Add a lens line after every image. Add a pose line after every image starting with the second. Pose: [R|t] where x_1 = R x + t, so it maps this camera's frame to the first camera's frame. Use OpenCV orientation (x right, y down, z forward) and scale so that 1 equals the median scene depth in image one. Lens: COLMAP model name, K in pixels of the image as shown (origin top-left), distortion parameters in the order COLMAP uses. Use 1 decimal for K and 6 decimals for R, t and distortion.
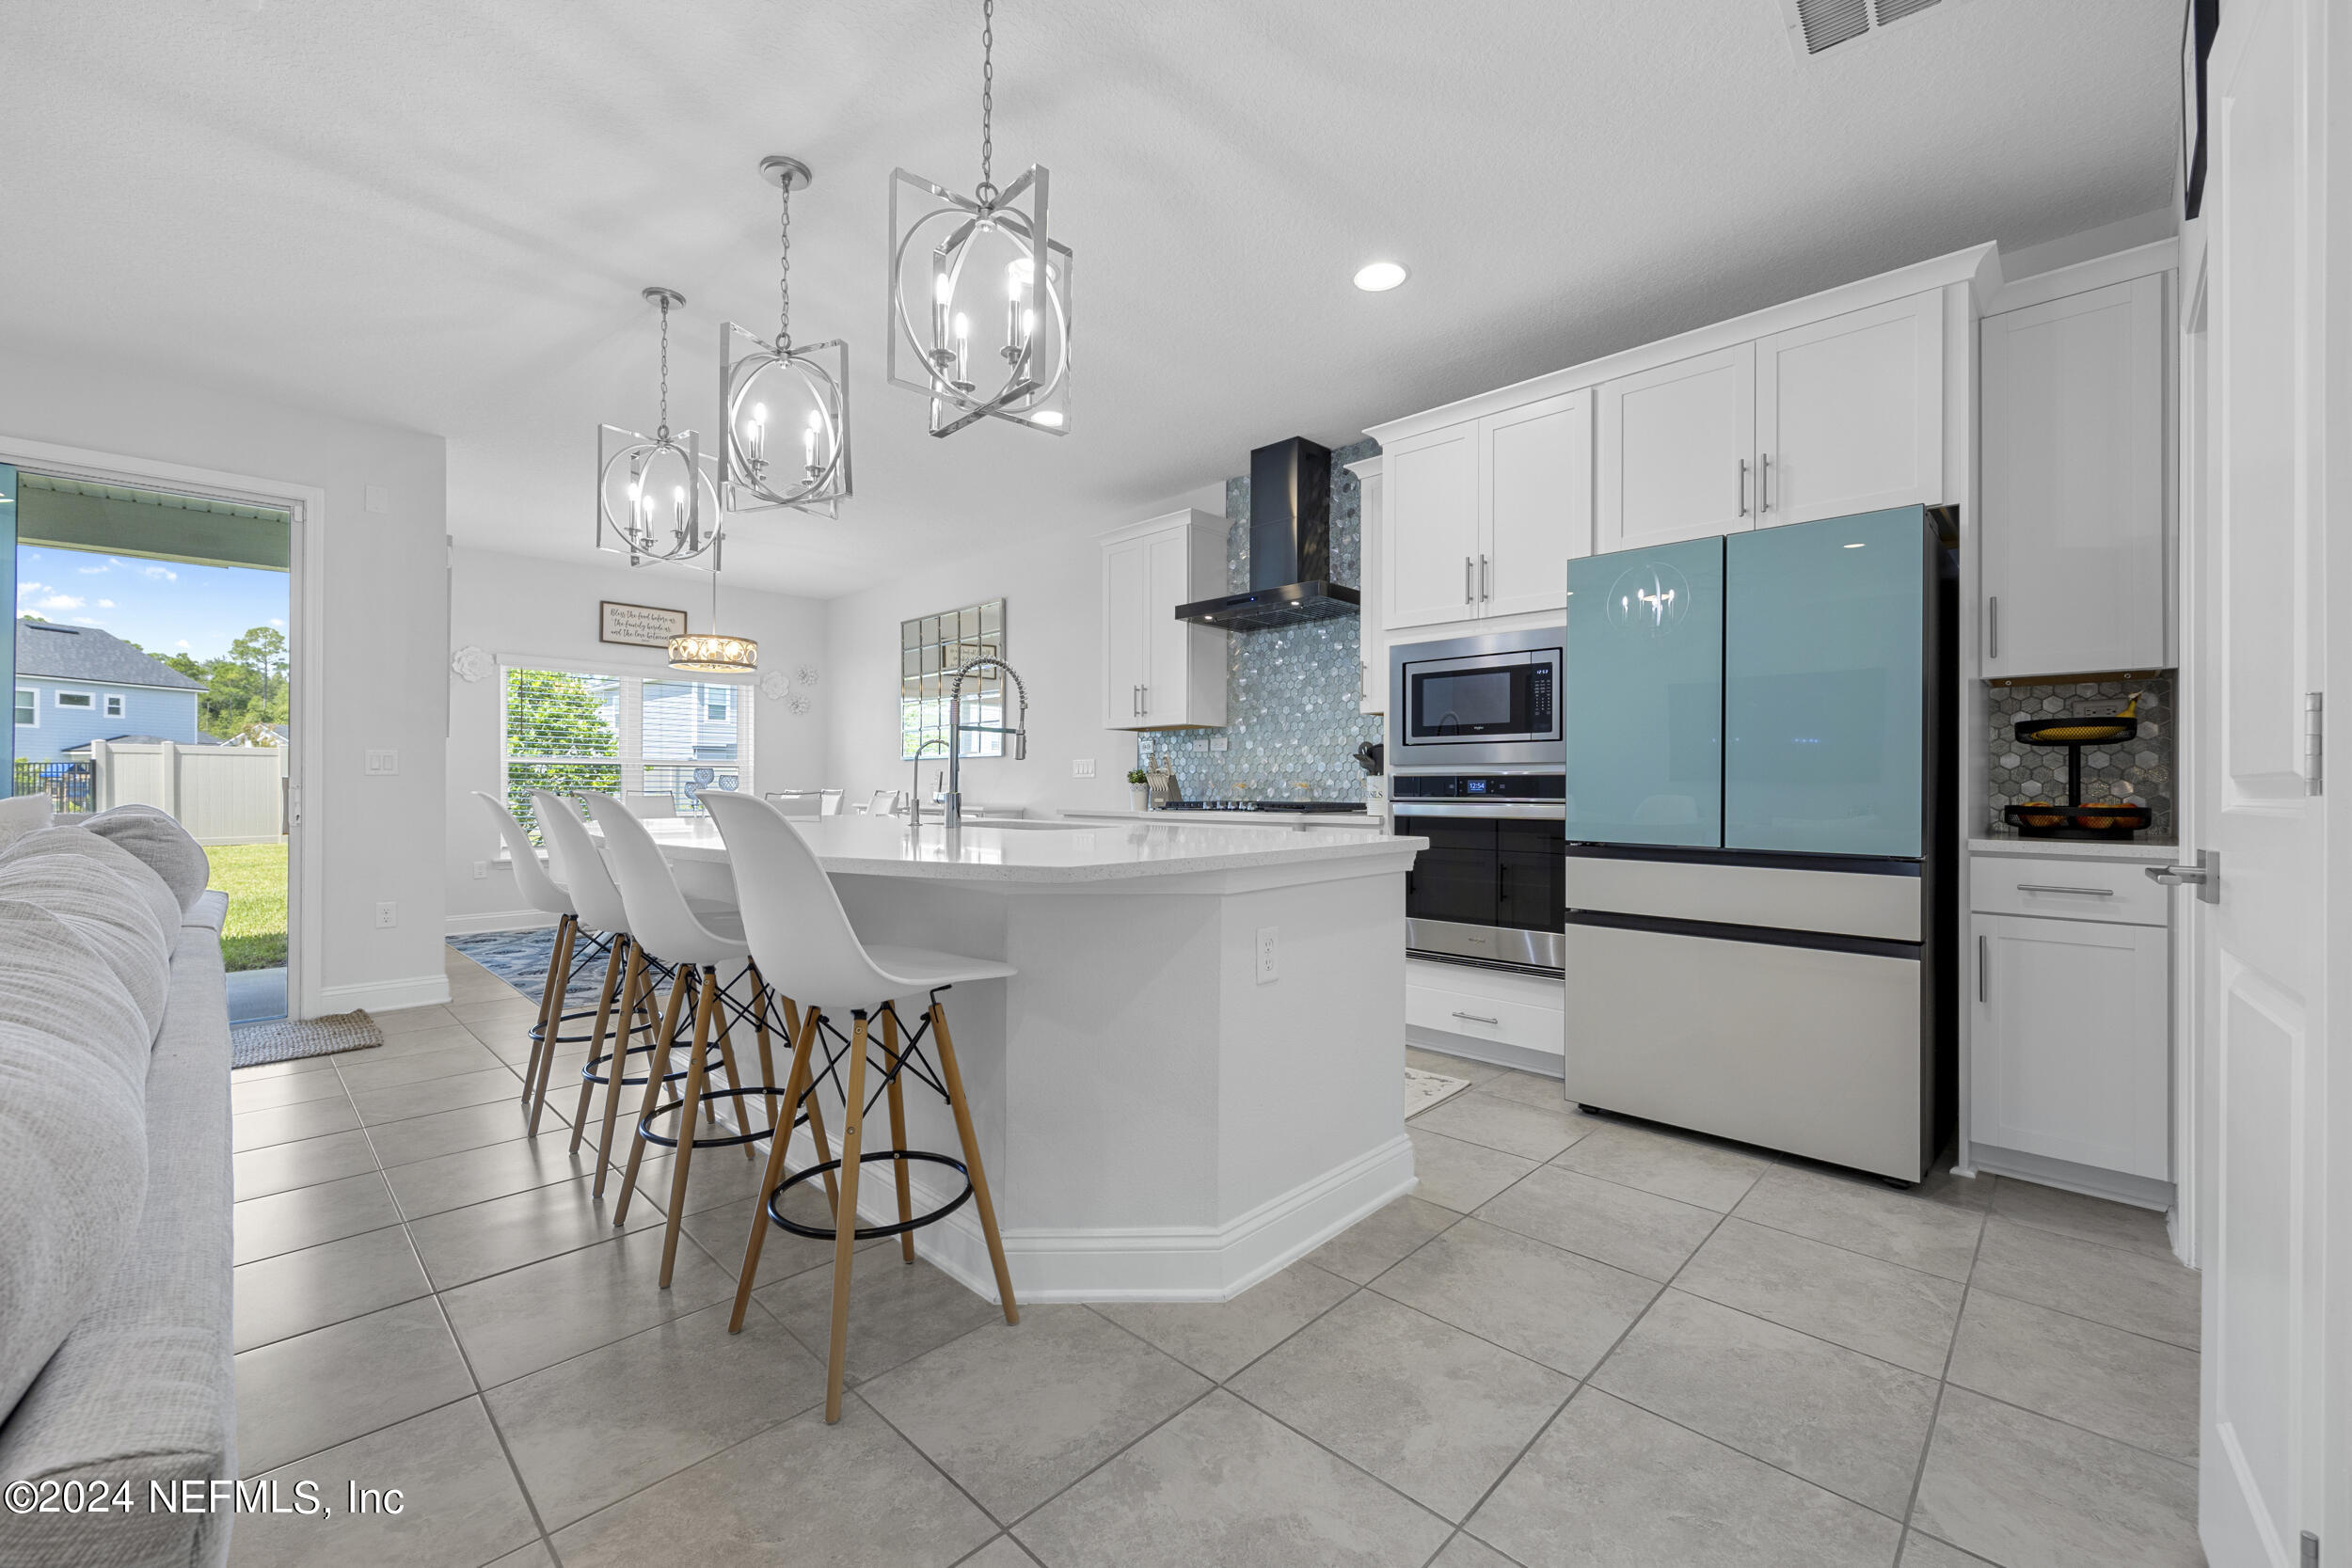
lens RADIAL K [[946.4, 0, 1175.9], [0, 946.4, 789.0], [0, 0, 1]] dist [-0.000374, -0.000234]
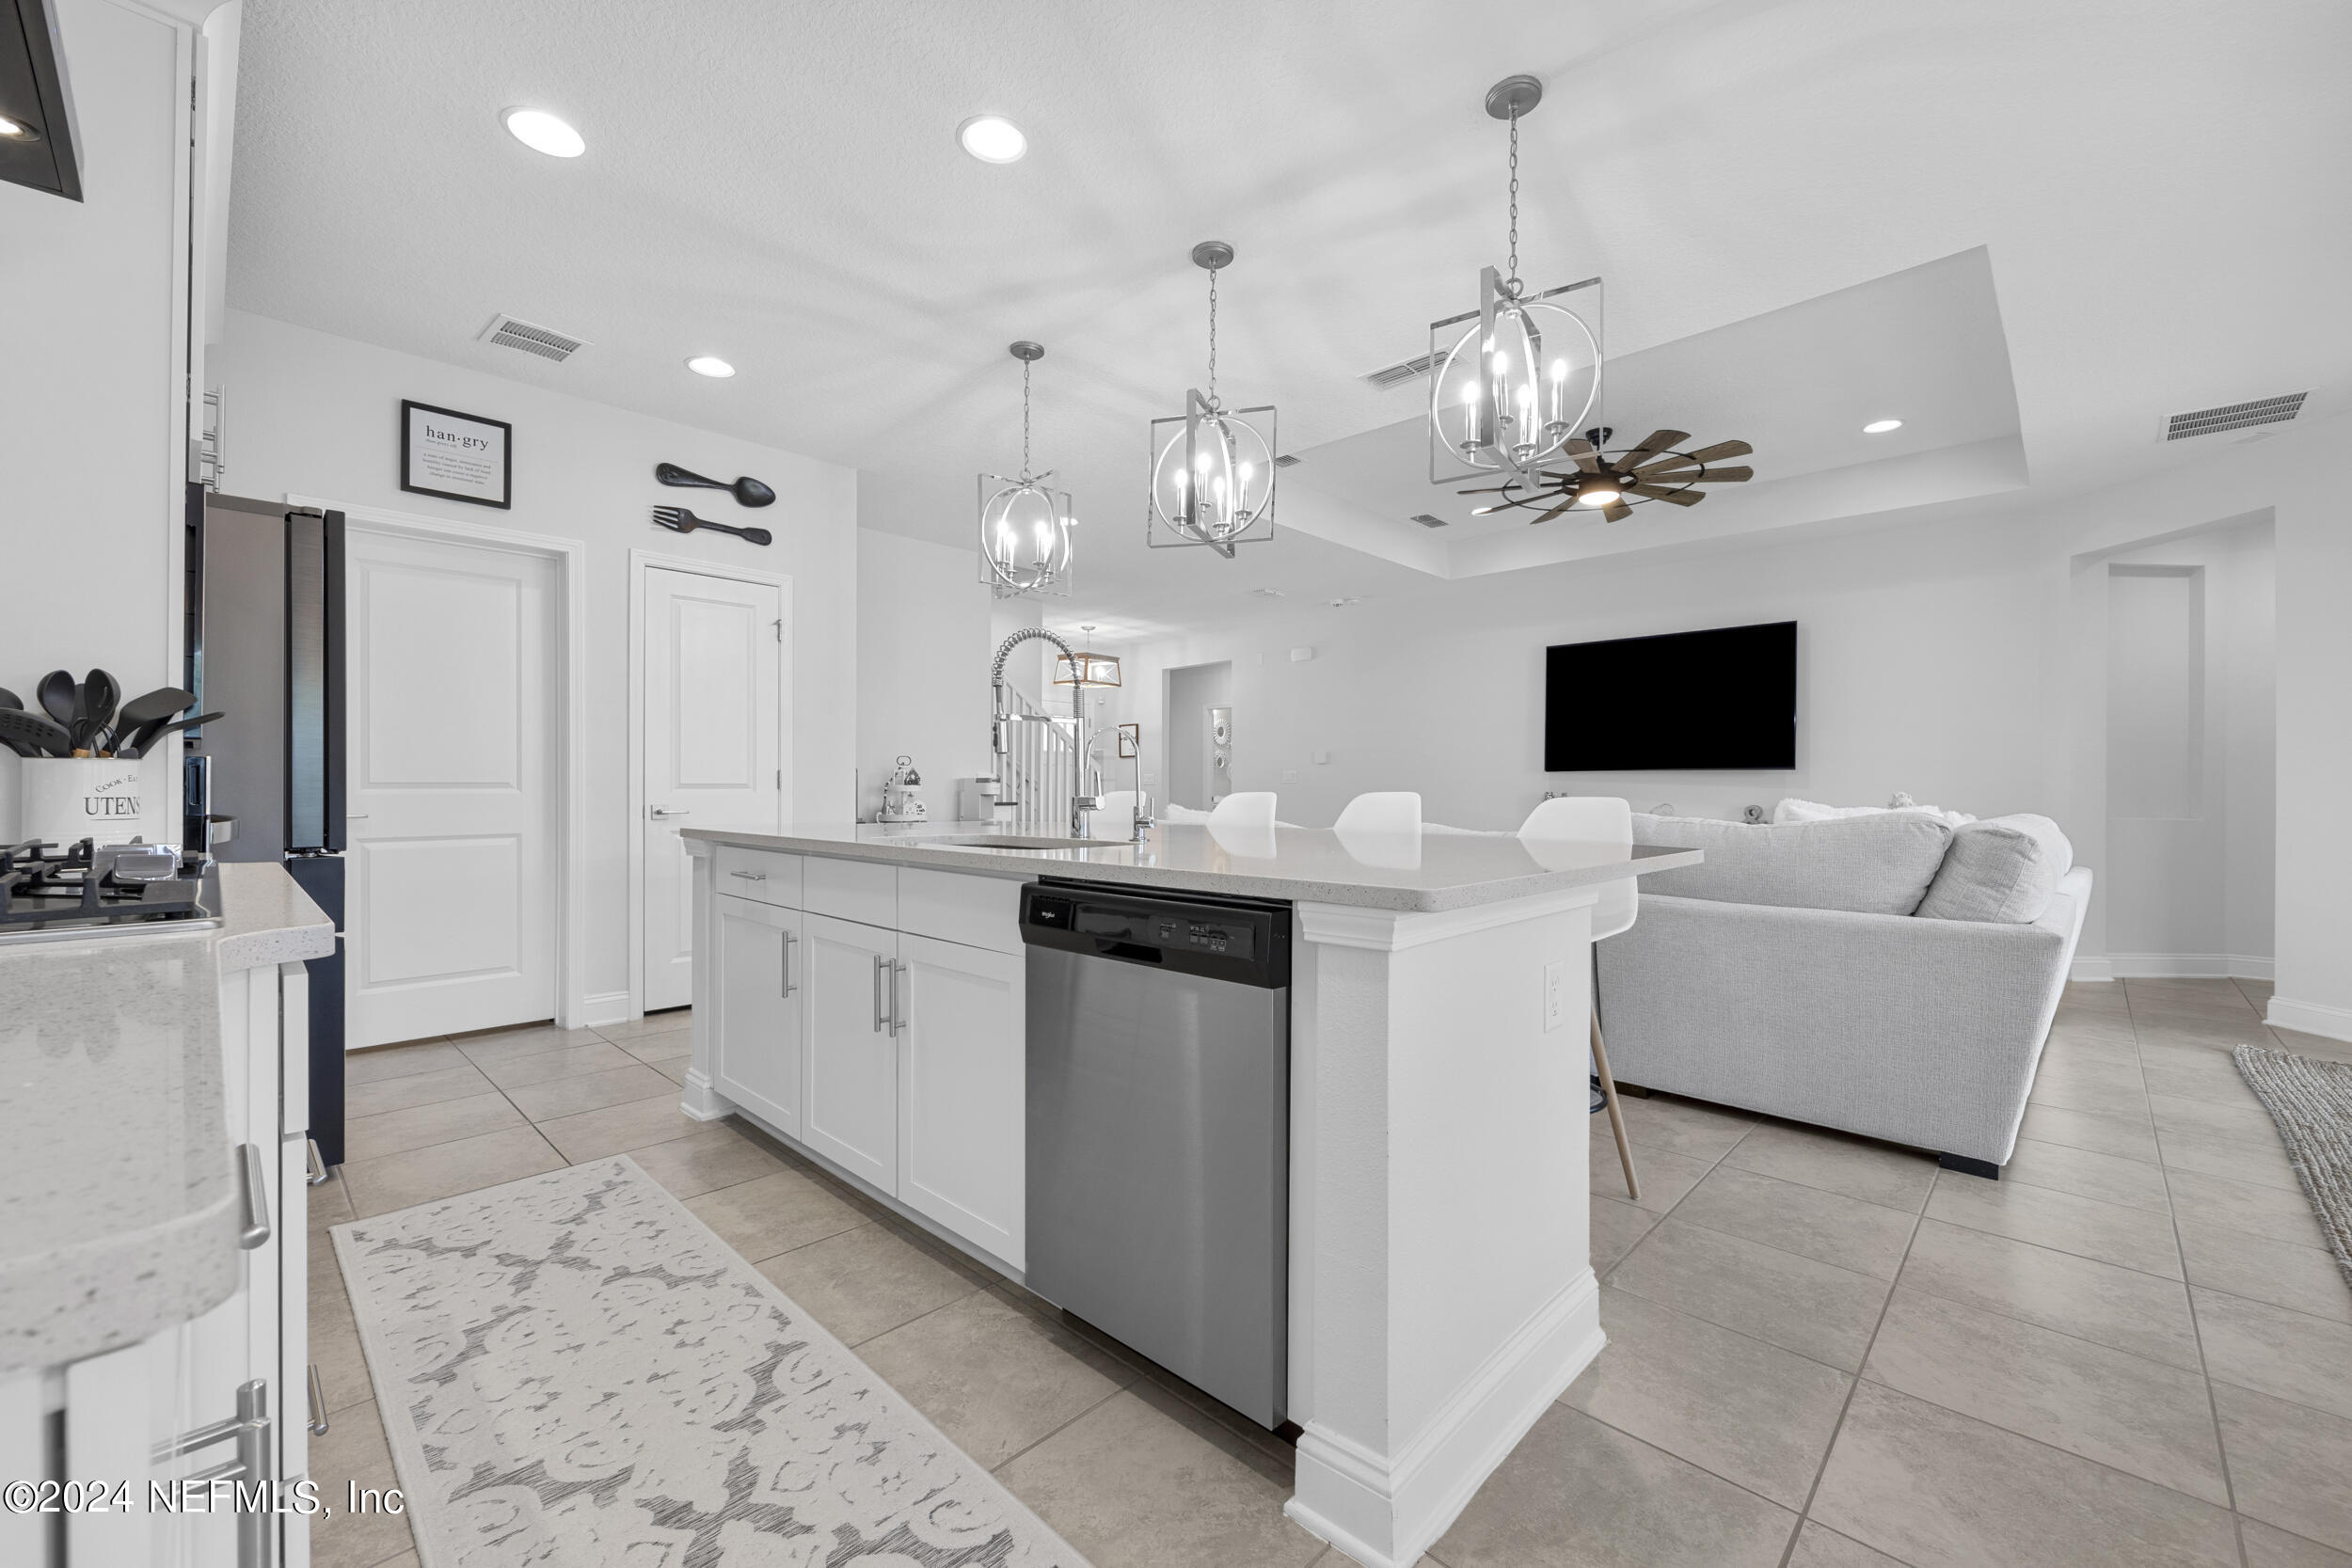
lens RADIAL K [[943.0, 0, 1180.3], [0, 943.0, 783.4], [0, 0, 1]] dist [-0.001853, 0.000156]
pose [[-0.999954, -0.005606, -0.007749, -0.252383], [-0.005603, 0.999984, -0.000324, -0.007010], [0.007751, -0.000281, -0.999970, 1.469451]]
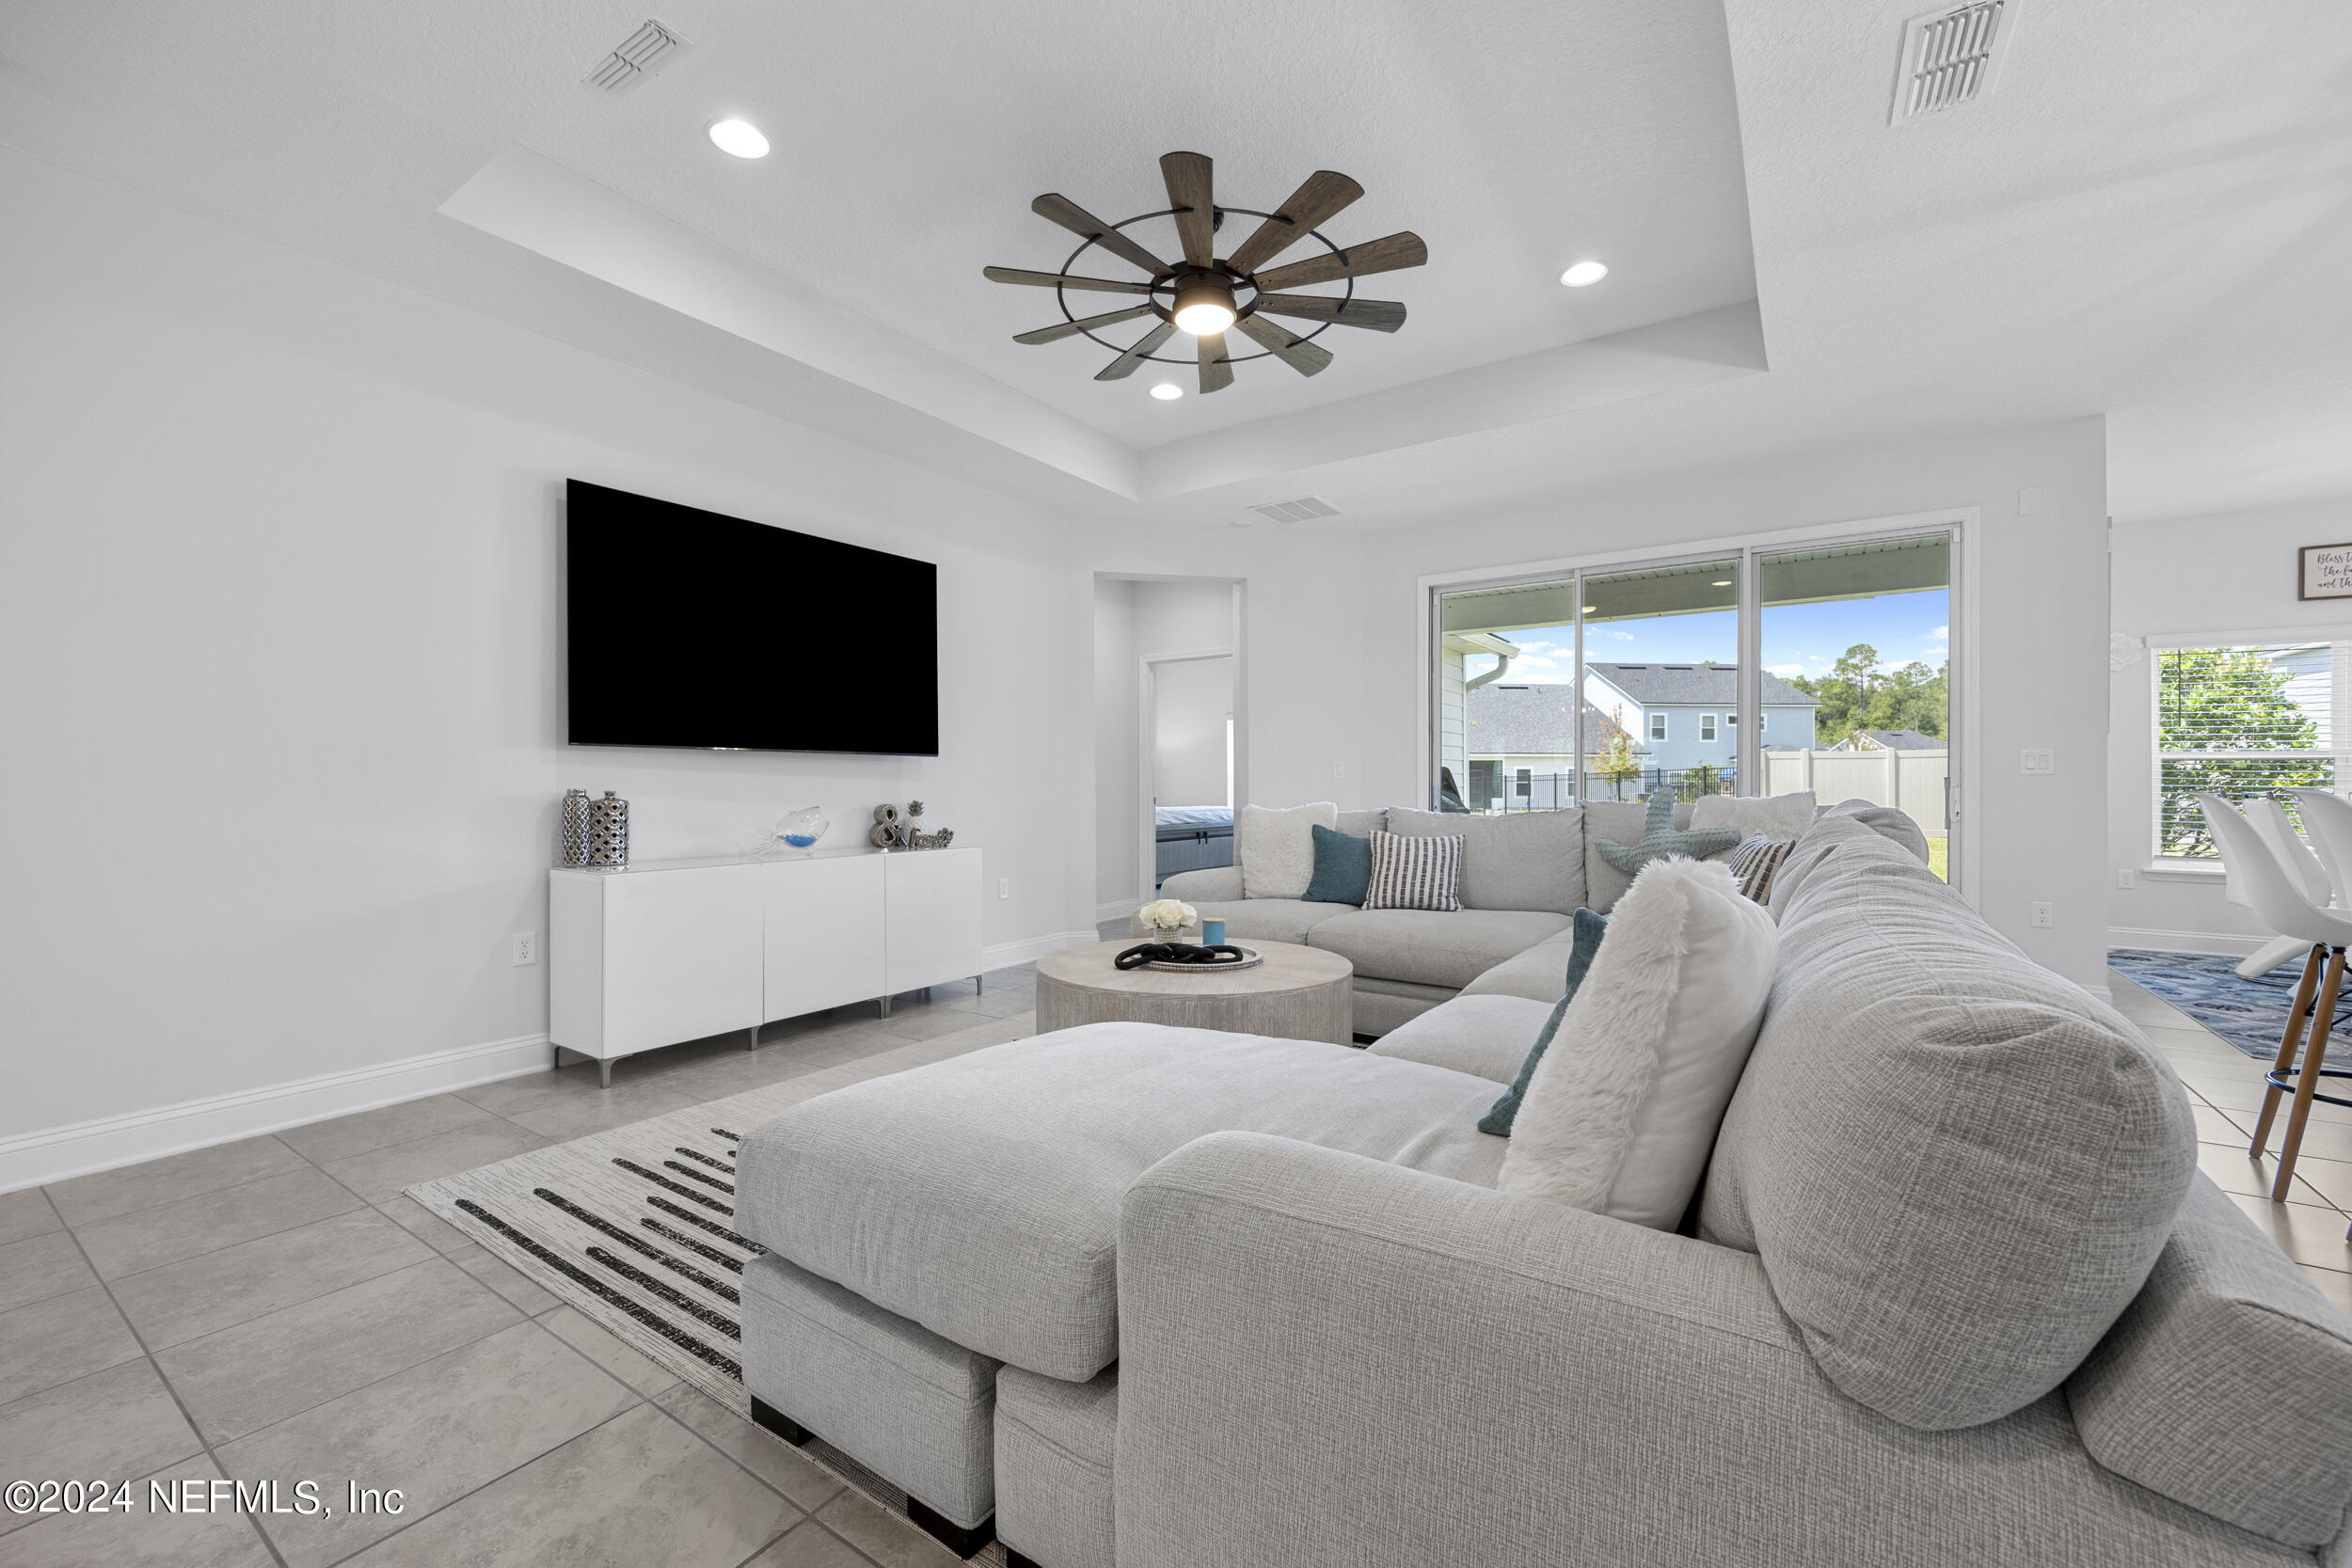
lens RADIAL K [[949.5, 0, 1175.7], [0, 949.5, 791.7], [0, 0, 1]] dist [-0.002808, 0.000100]
pose [[0.179185, 0.007471, -0.983787, -0.016721], [-0.004207, 0.999968, 0.006828, -0.000253], [0.983806, 0.002915, 0.179211, -0.083962]]
